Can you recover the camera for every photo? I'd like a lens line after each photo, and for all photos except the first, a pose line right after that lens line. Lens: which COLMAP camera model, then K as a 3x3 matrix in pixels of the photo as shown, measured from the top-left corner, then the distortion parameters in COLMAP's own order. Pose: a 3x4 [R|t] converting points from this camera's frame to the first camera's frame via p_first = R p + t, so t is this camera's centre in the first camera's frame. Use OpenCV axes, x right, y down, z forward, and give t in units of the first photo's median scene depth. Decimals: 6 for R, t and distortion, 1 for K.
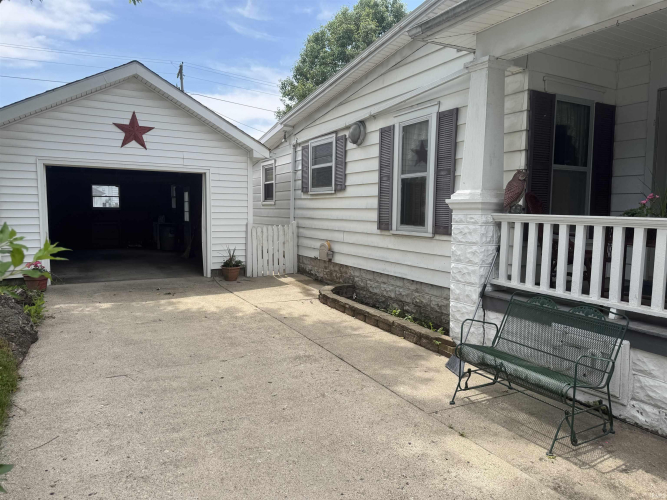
lens RADIAL K [[472.8, 0, 333.5], [0, 472.8, 250.0], [0, 0, 1]] dist [0.085311, -0.105600]
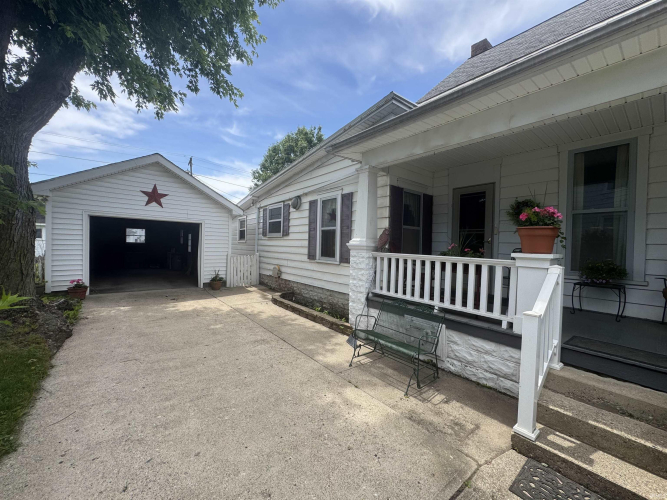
lens RADIAL K [[269.4, 0, 333.5], [0, 269.4, 250.0], [0, 0, 1]] dist [-0.002499, -0.000383]
pose [[0.982825, 0.011100, 0.184204, 0.007769], [0.001042, 0.997840, -0.065690, -0.015905], [-0.184535, 0.064753, 0.980691, 0.040822]]
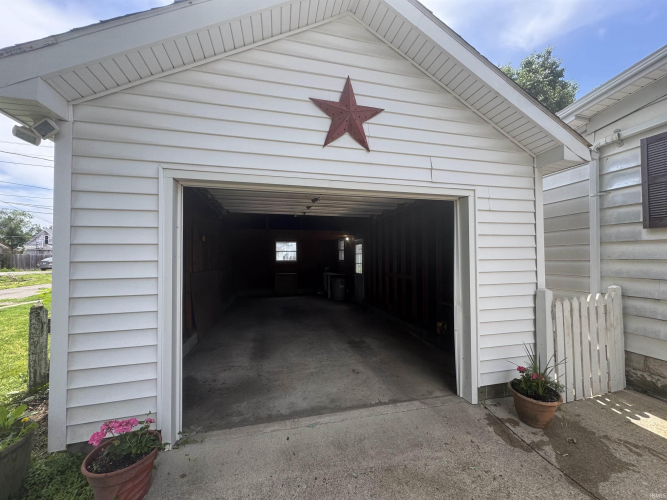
lens RADIAL K [[269.4, 0, 333.5], [0, 269.4, 250.0], [0, 0, 1]] dist [-0.002499, -0.000383]
pose [[0.966254, -0.026018, -0.256273, -0.570140], [-0.003367, 0.993525, -0.113563, -0.119853], [0.257568, 0.110593, 0.959910, 1.168892]]
